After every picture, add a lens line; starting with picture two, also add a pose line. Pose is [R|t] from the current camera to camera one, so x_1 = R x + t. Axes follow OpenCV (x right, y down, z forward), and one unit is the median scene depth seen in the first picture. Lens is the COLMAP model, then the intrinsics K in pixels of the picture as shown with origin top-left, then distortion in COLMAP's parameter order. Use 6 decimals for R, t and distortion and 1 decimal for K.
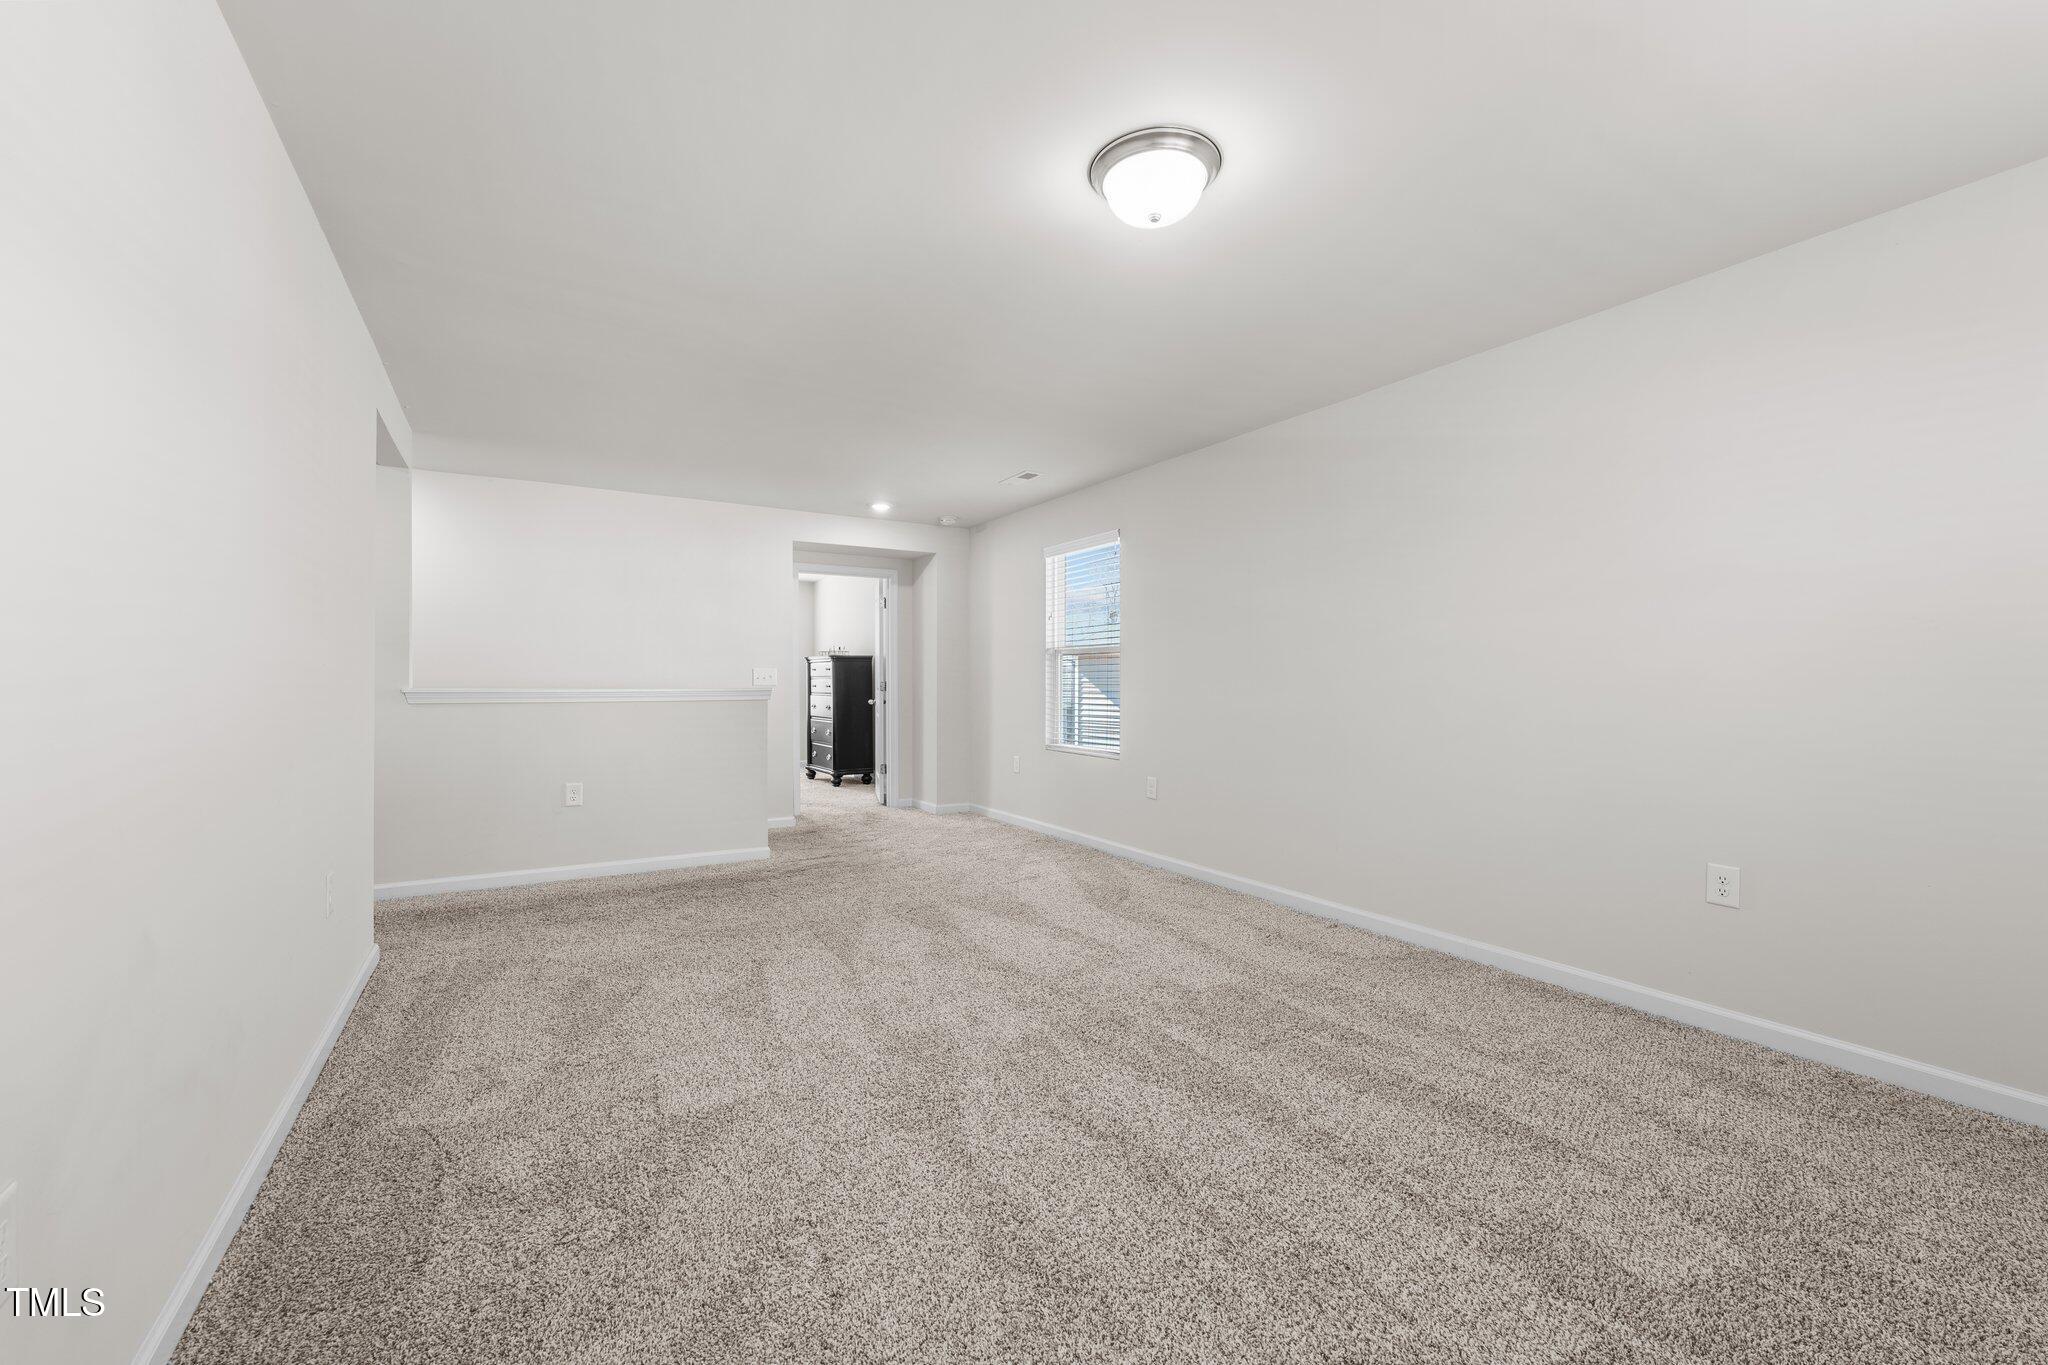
lens RADIAL K [[842.5, 0, 1024.8], [0, 842.5, 684.9], [0, 0, 1]] dist [0.002192, -0.001118]
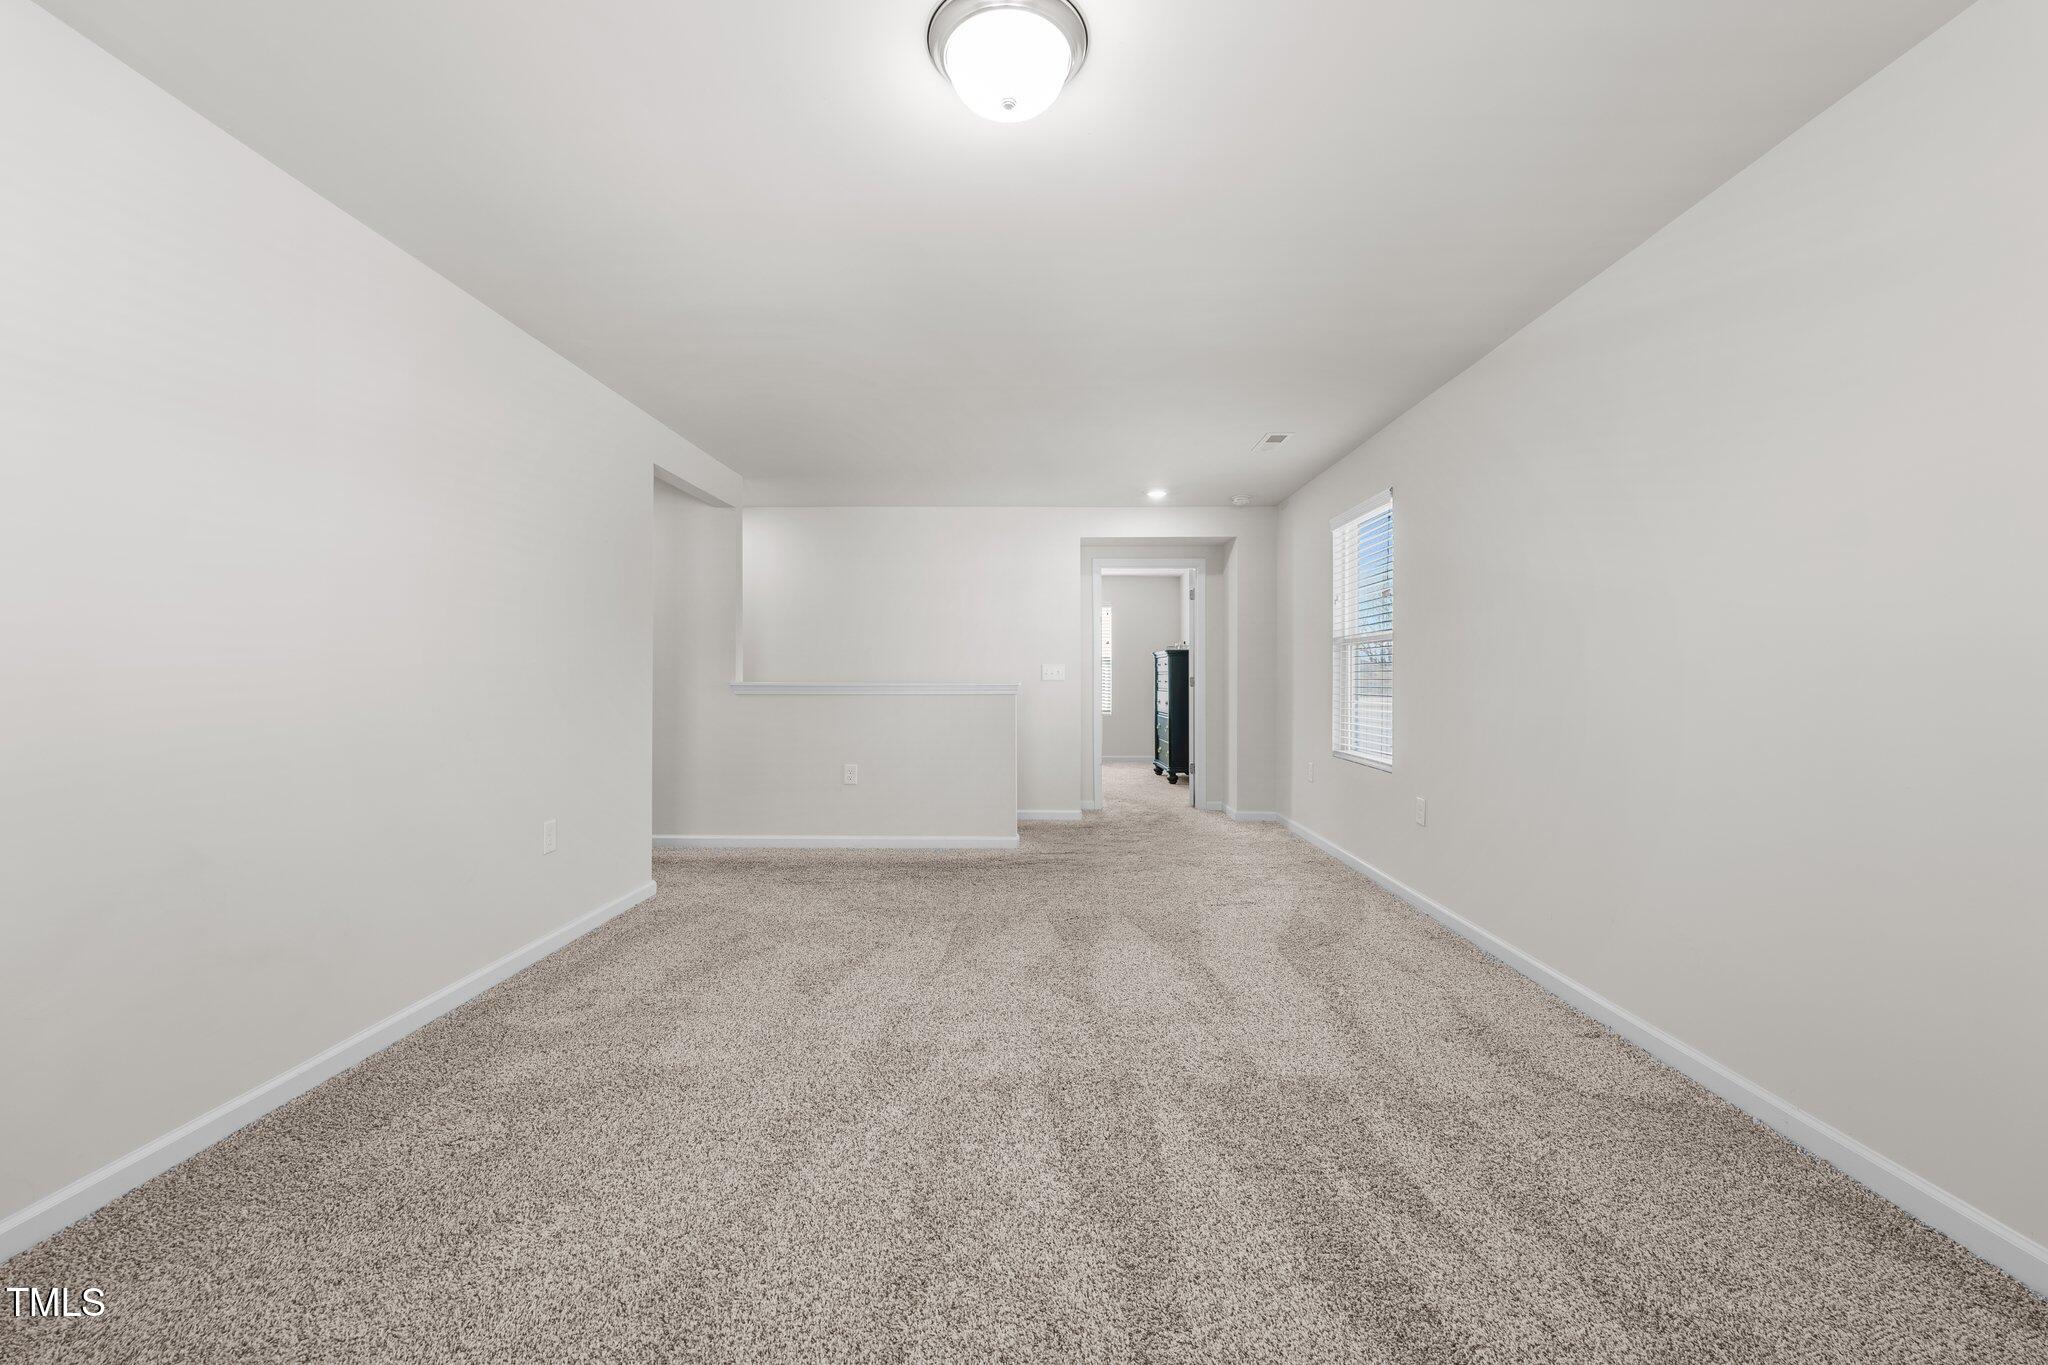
lens RADIAL K [[842.5, 0, 1026.0], [0, 842.5, 678.1], [0, 0, 1]] dist [0.002192, -0.001118]
pose [[0.848905, 0.000158, -0.528545, 0.248170], [-0.001868, 0.999995, -0.002702, 0.000914], [0.528541, 0.003282, 0.848901, 0.133131]]
